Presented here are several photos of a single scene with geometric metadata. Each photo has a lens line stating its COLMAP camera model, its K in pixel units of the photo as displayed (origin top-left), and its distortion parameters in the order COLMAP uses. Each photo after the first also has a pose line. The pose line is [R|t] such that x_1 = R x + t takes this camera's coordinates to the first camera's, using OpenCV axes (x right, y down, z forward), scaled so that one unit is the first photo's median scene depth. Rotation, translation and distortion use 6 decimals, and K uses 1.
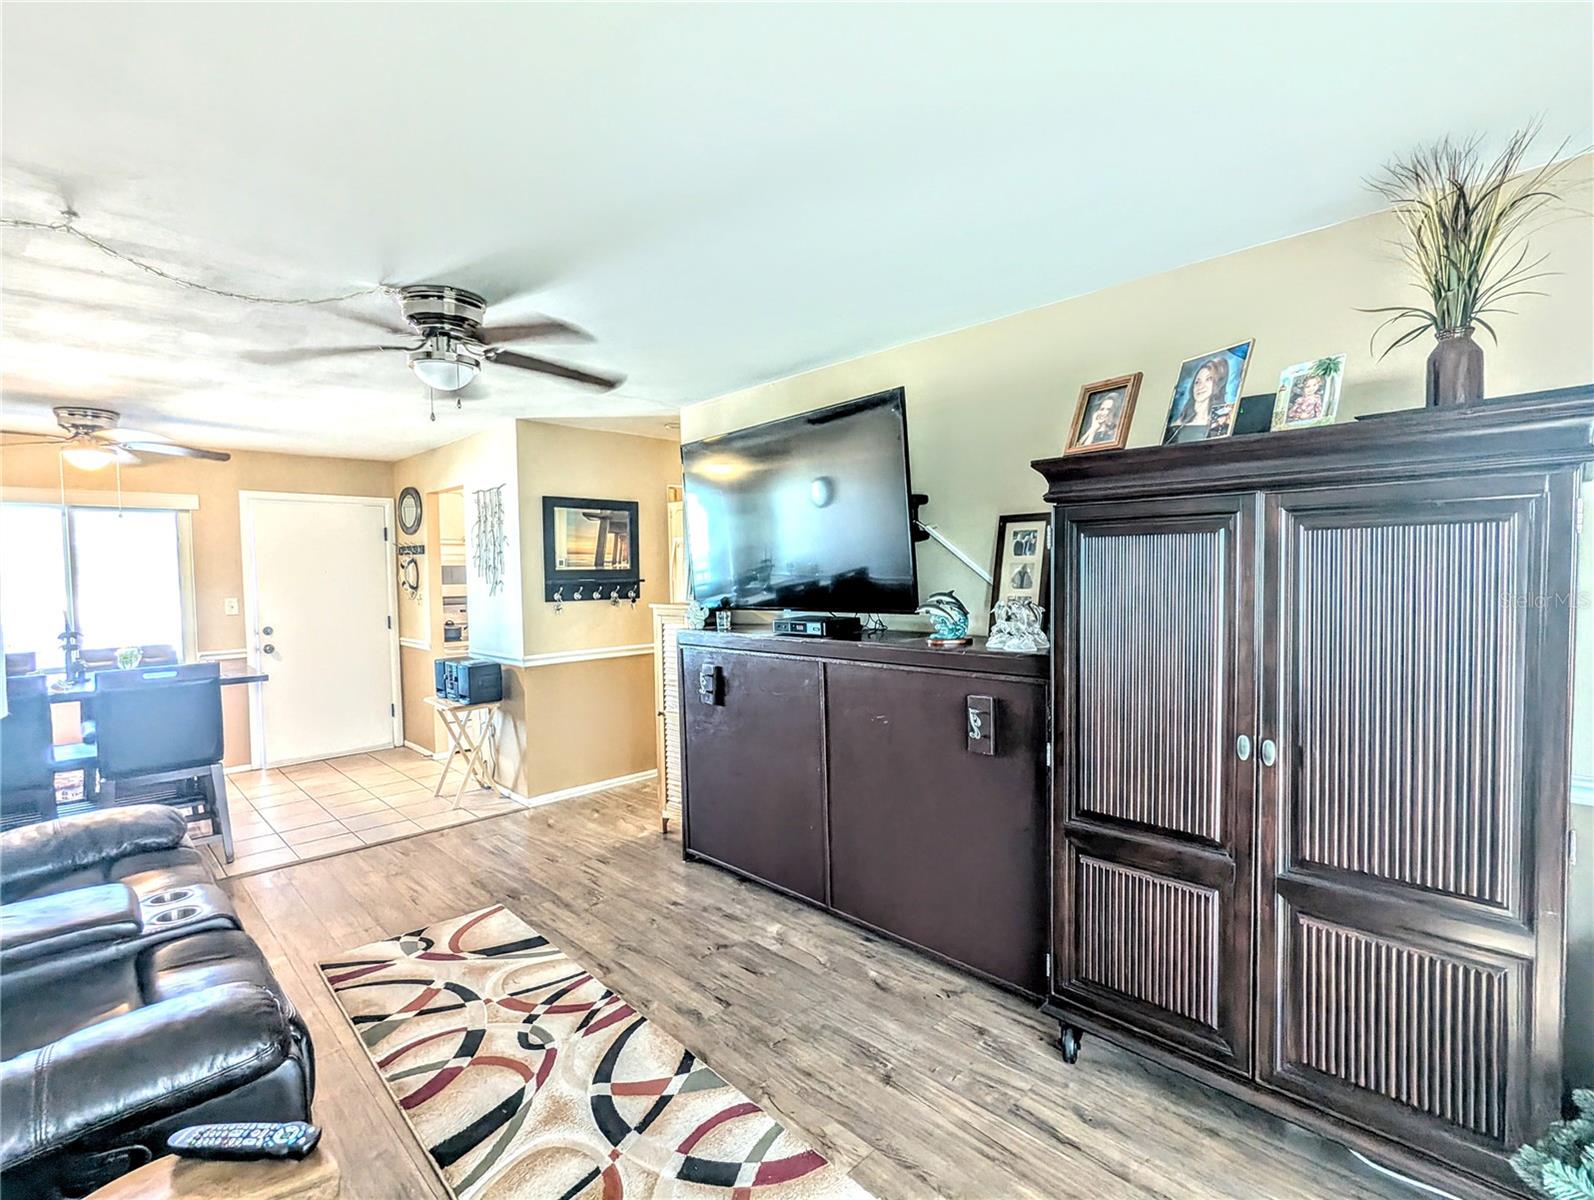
lens RADIAL K [[758.3, 0, 796.7], [0, 758.3, 603.4], [0, 0, 1]] dist [-0.001187, 0.001713]
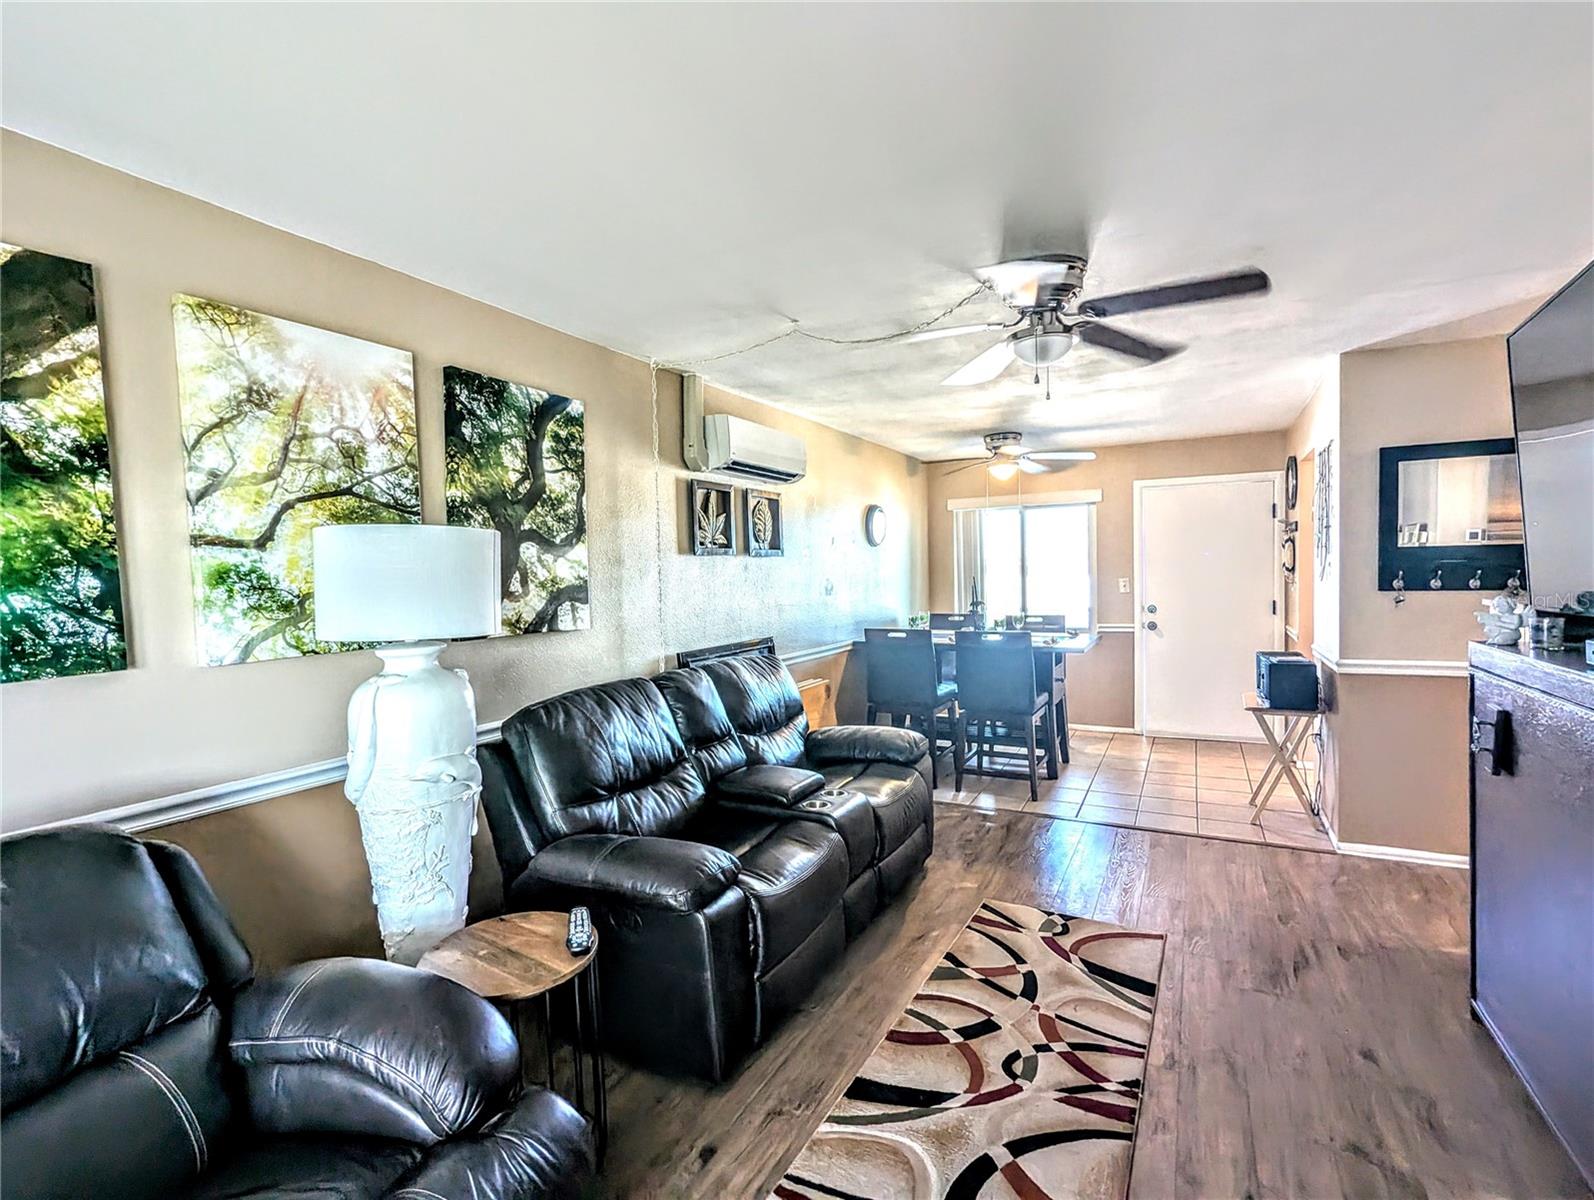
lens RADIAL K [[758.3, 0, 794.6], [0, 758.3, 600.3], [0, 0, 1]] dist [-0.001187, 0.001713]
pose [[0.306383, 0.045577, -0.950817, 0.356580], [-0.024234, 0.998903, 0.040073, -0.014435], [0.951600, 0.010764, 0.307152, 0.391161]]
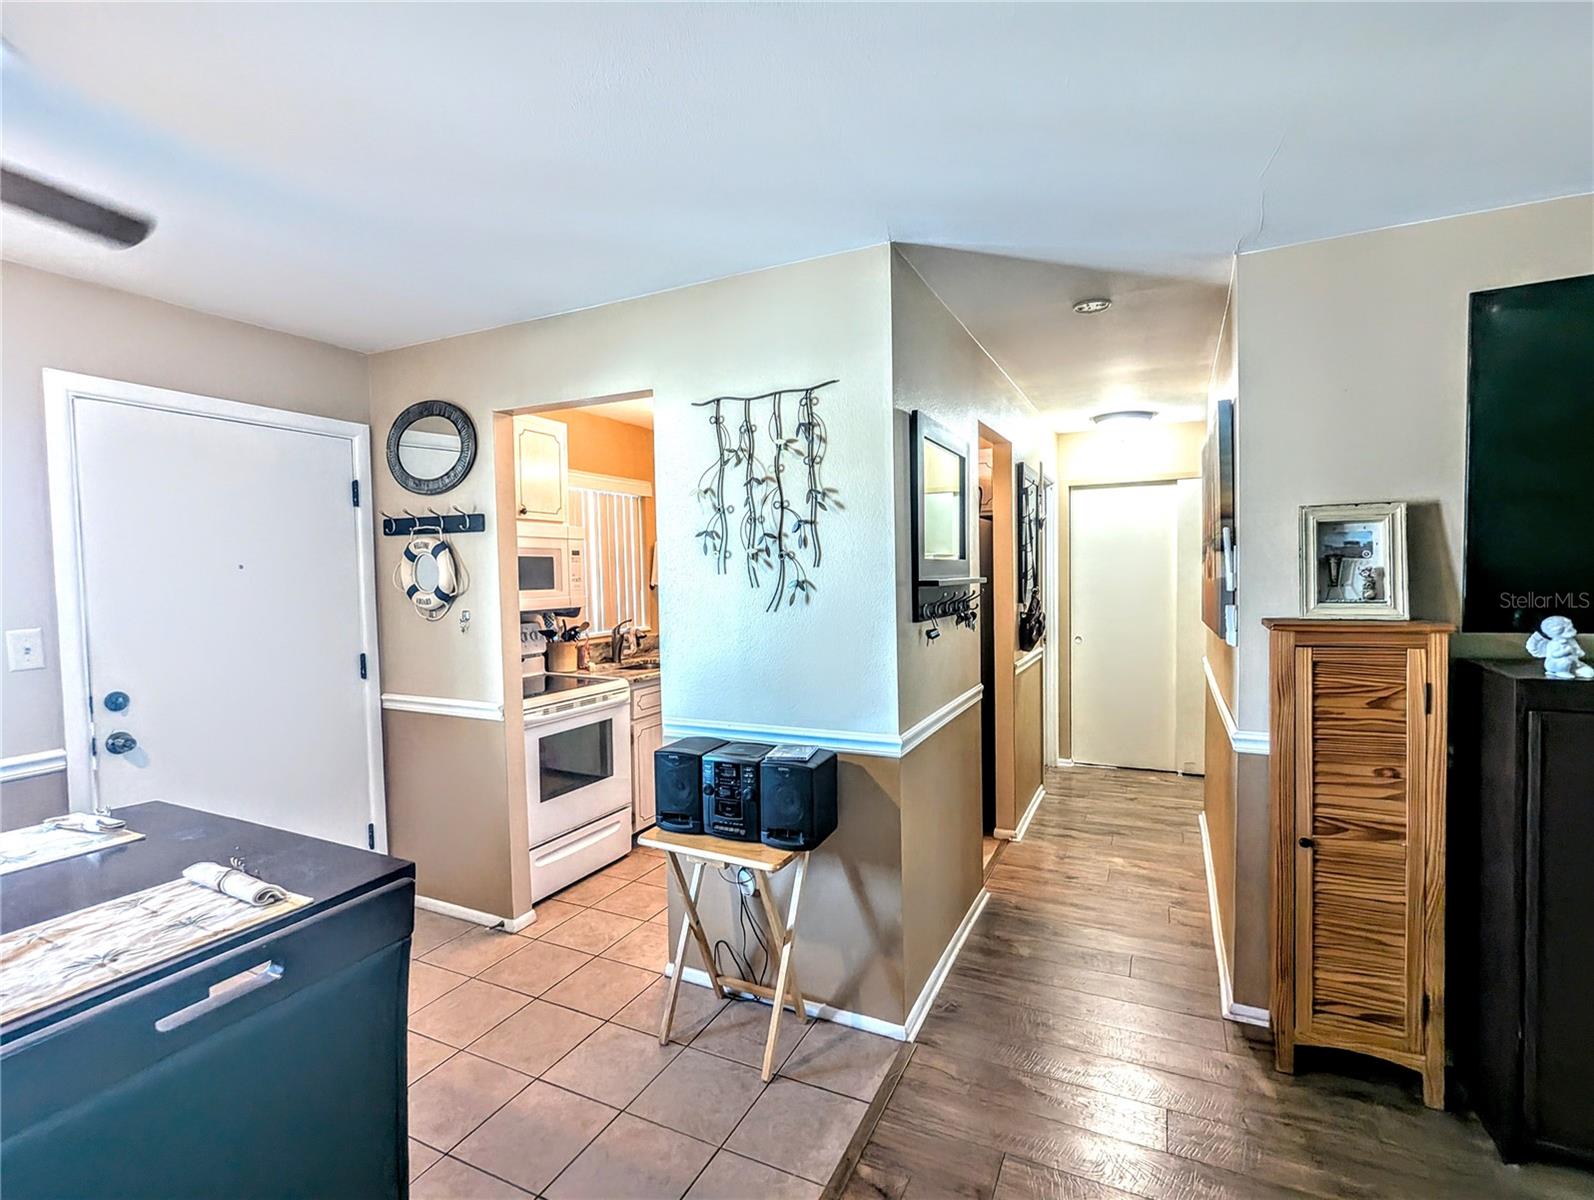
lens RADIAL K [[758.3, 0, 793.6], [0, 758.3, 600.4], [0, 0, 1]] dist [-0.001187, 0.001713]
pose [[0.941144, -0.013911, 0.337721, -1.005059], [0.016889, 0.999840, -0.005881, -0.026837], [-0.337585, 0.011239, 0.941228, 0.964884]]
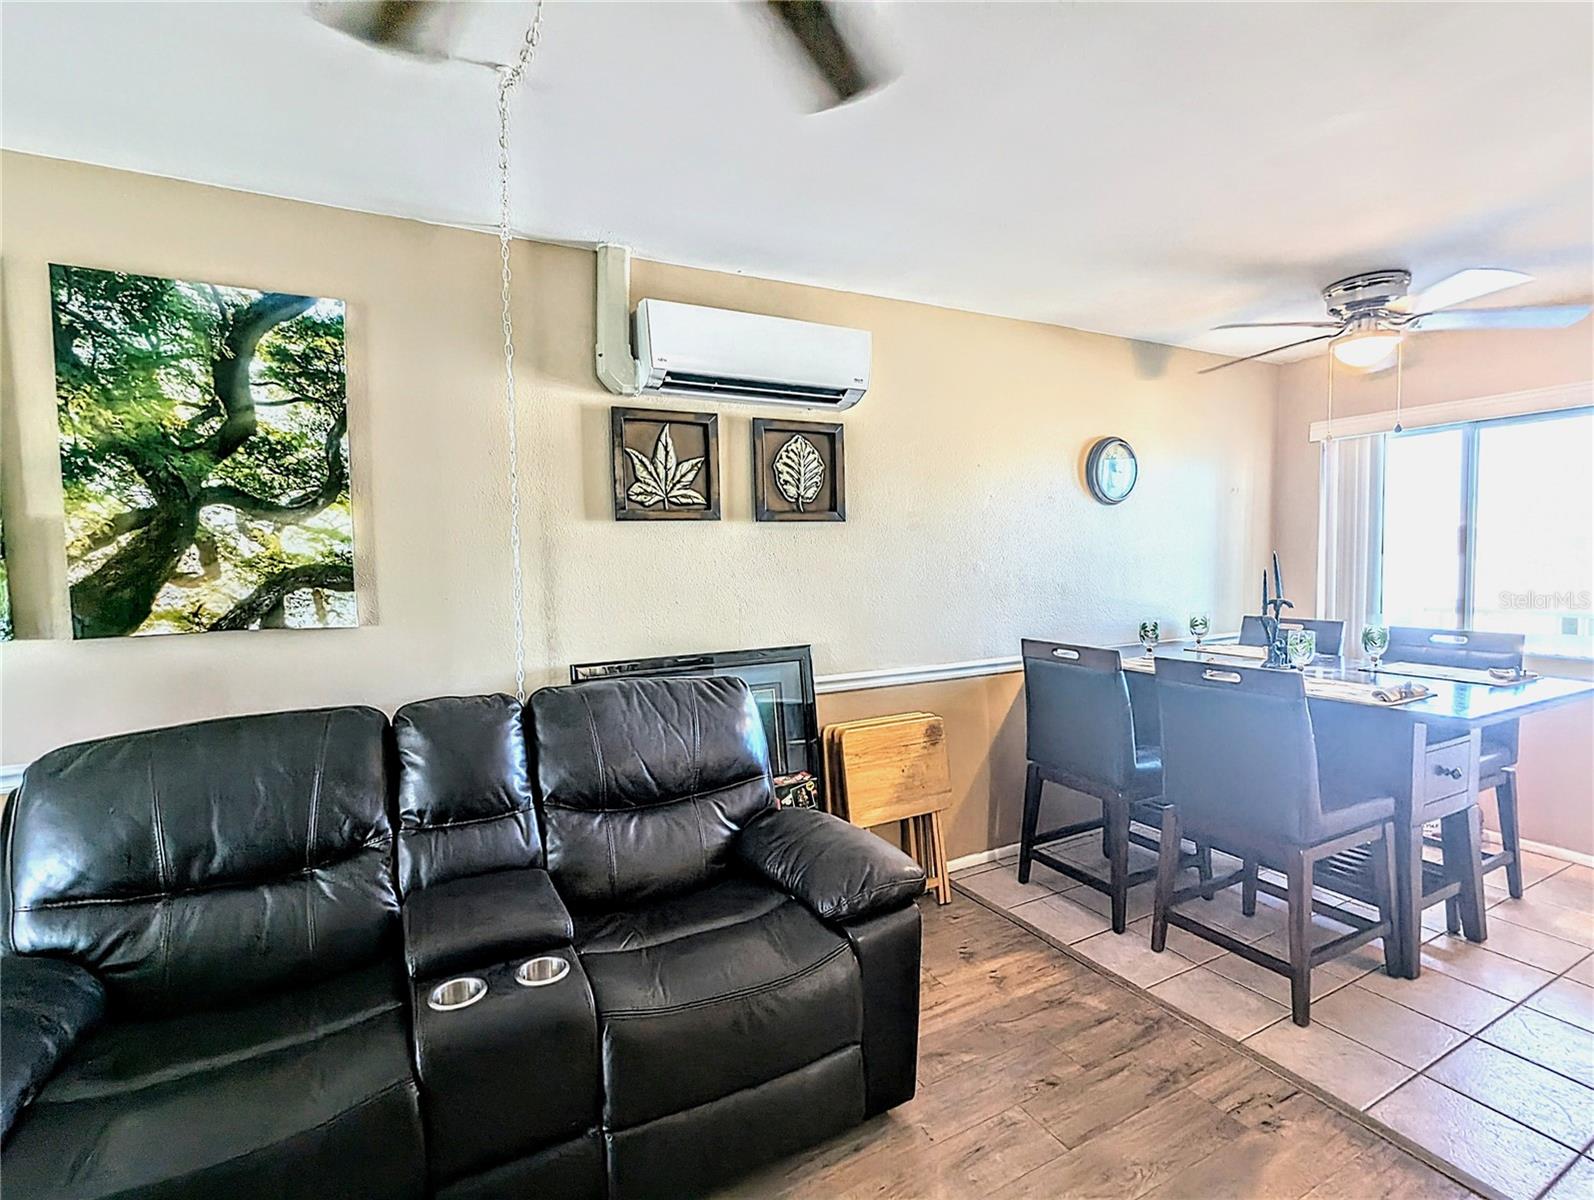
lens RADIAL K [[758.3, 0, 792.3], [0, 758.3, 606.2], [0, 0, 1]] dist [-0.001187, 0.001713]
pose [[-0.283964, 0.085932, -0.954977, -0.179245], [-0.019285, 0.995263, 0.095292, -0.025418], [0.958641, 0.045476, -0.280961, 1.111225]]
